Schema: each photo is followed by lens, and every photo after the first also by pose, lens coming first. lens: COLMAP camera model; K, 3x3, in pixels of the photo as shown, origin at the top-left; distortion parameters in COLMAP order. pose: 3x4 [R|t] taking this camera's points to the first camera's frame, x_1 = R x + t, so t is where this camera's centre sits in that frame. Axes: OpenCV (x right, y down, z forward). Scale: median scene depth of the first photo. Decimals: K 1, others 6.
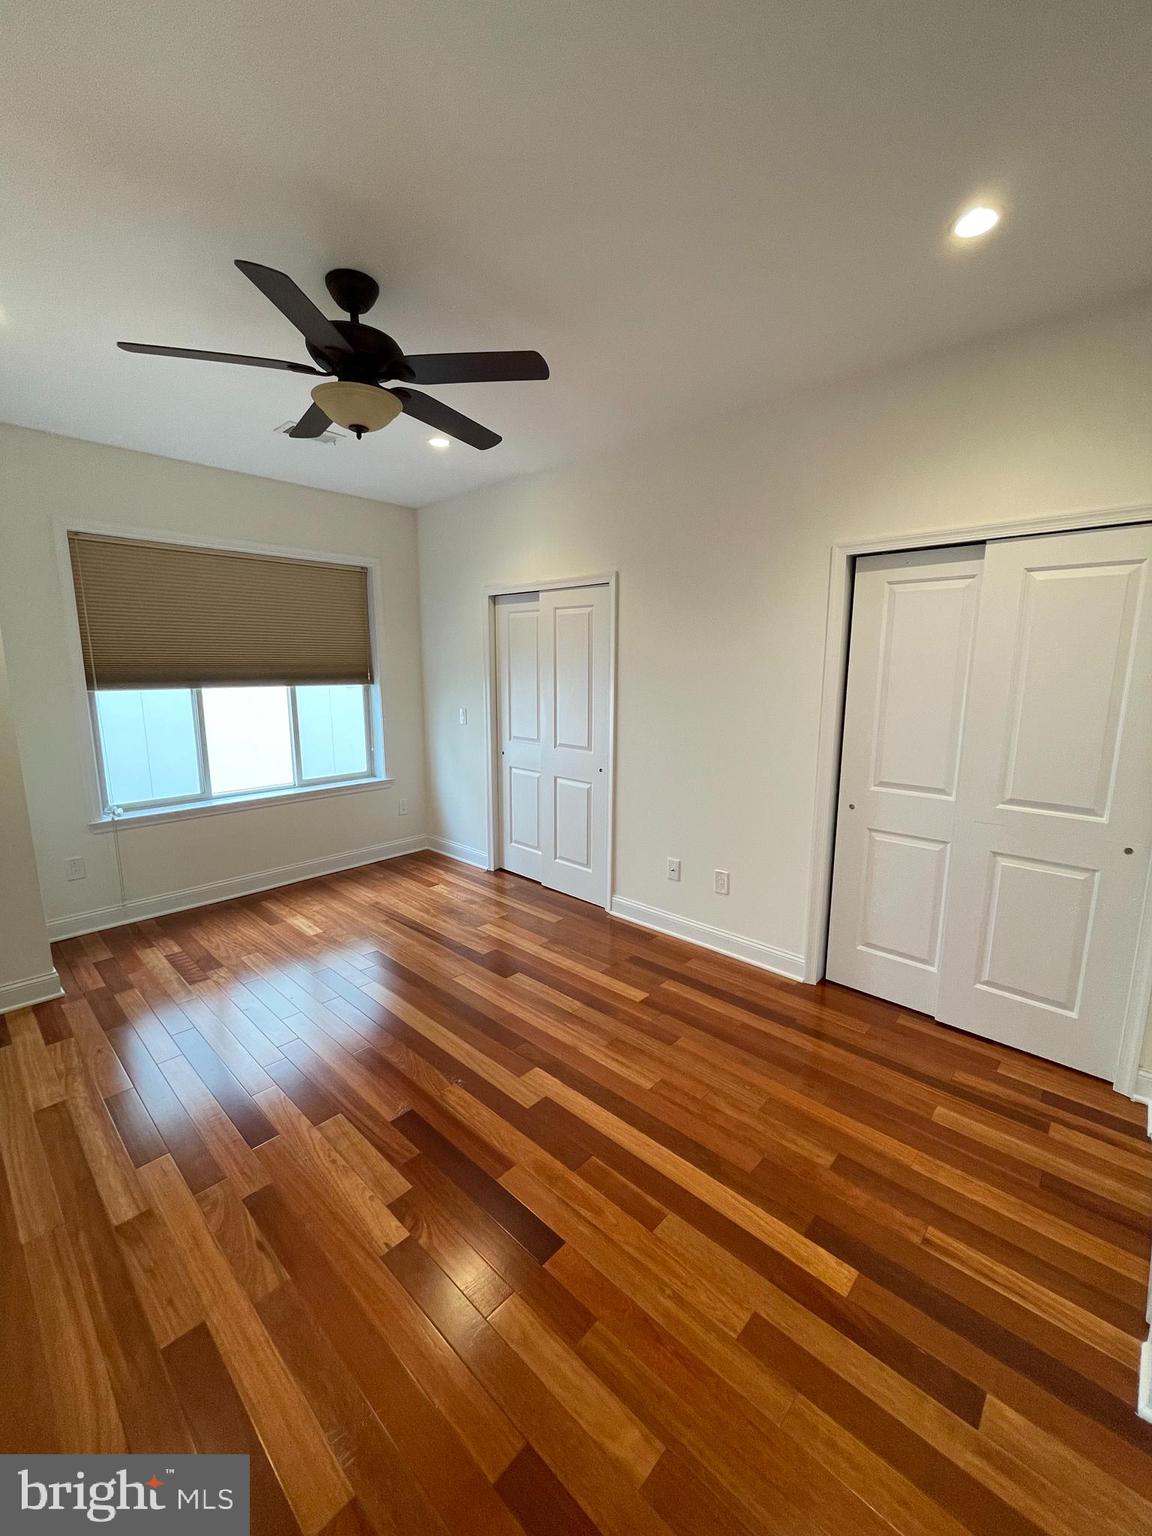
lens RADIAL K [[617.9, 0, 580.6], [0, 617.9, 772.1], [0, 0, 1]] dist [-0.006247, -0.000693]
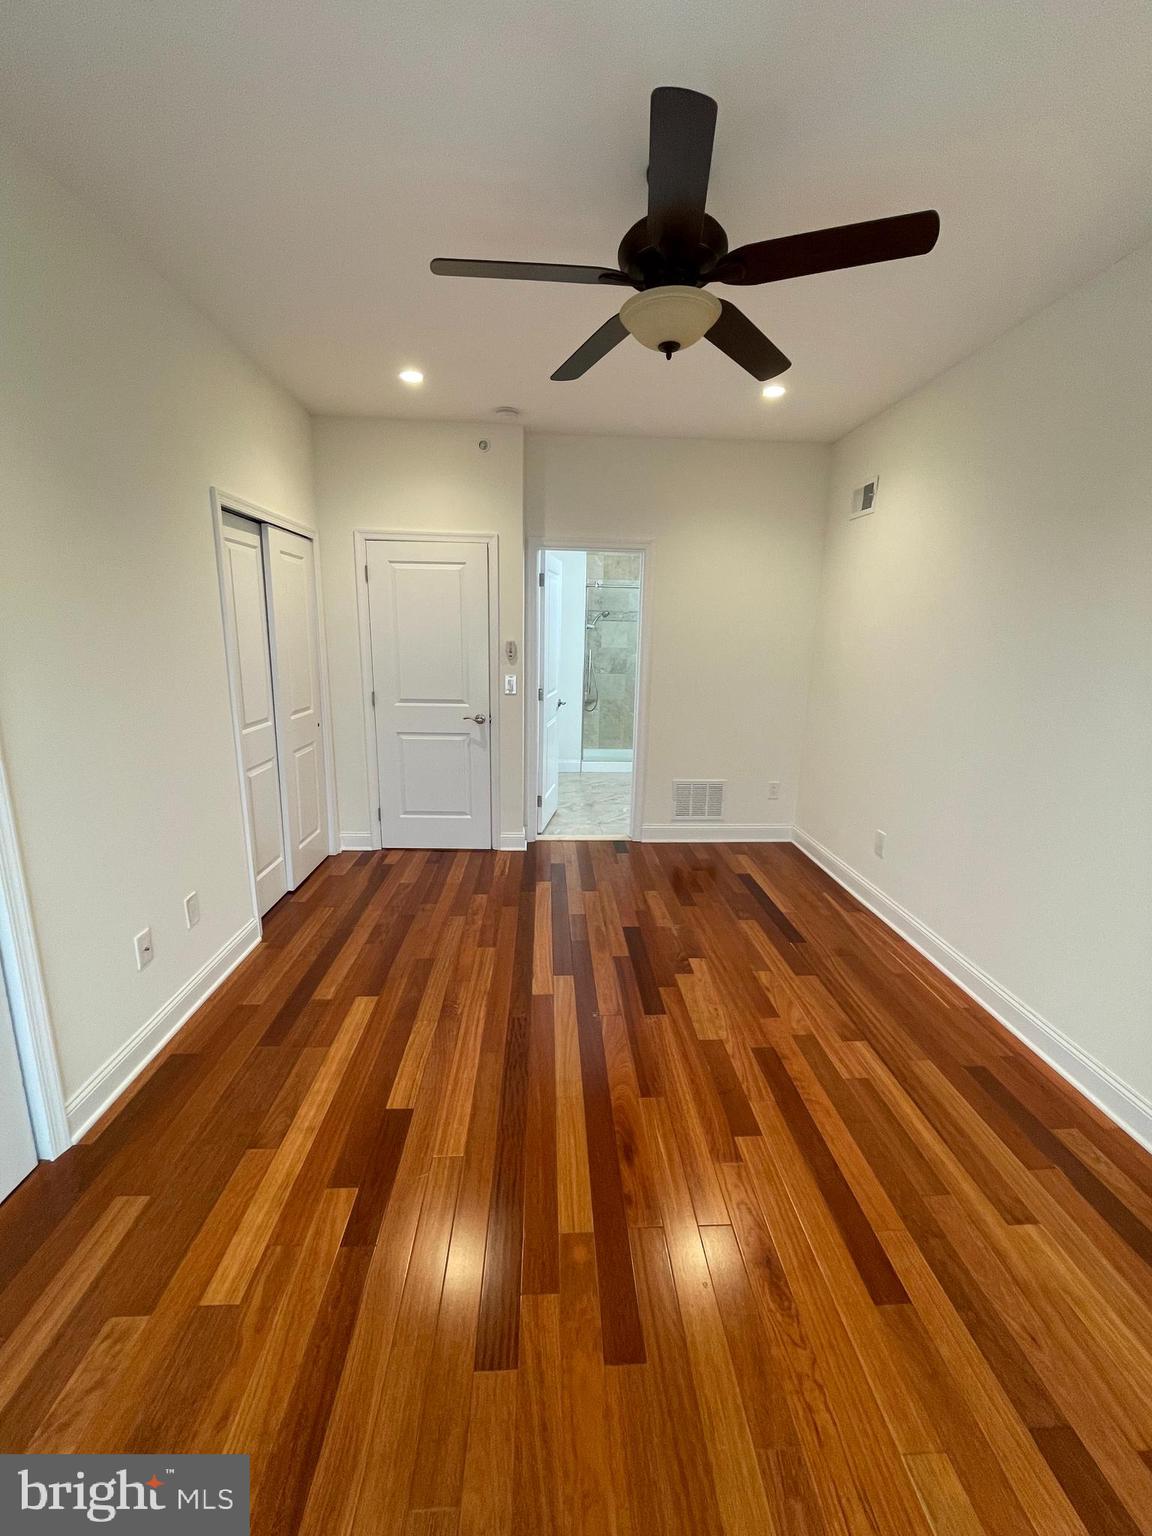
lens RADIAL K [[617.9, 0, 583.7], [0, 617.9, 758.7], [0, 0, 1]] dist [-0.006247, -0.000693]
pose [[-0.720438, -0.160975, 0.674579, -0.570087], [0.093781, 0.941142, 0.324741, -0.185100], [-0.687150, 0.297218, -0.662938, 1.086813]]
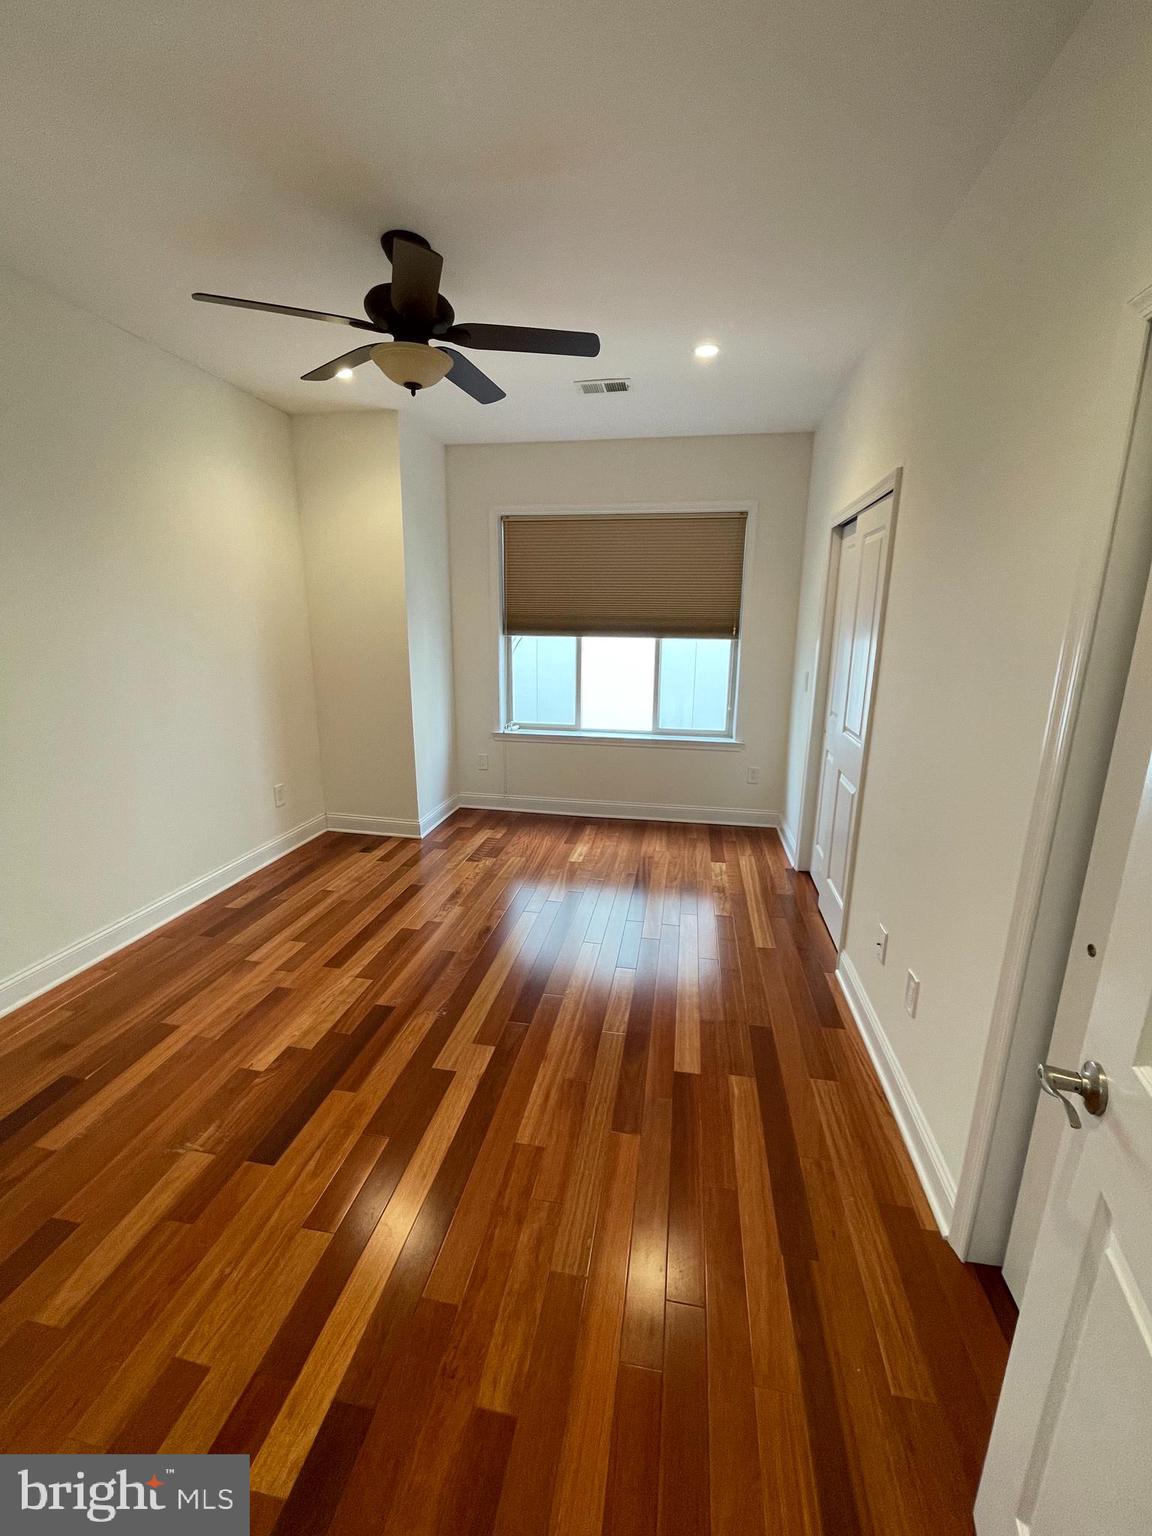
lens RADIAL K [[617.9, 0, 580.3], [0, 617.9, 772.5], [0, 0, 1]] dist [-0.006247, -0.000693]
pose [[0.541313, 0.202661, -0.816032, 0.477081], [-0.153886, 0.978004, 0.140806, -0.055340], [0.826619, 0.049356, 0.560593, 0.398580]]
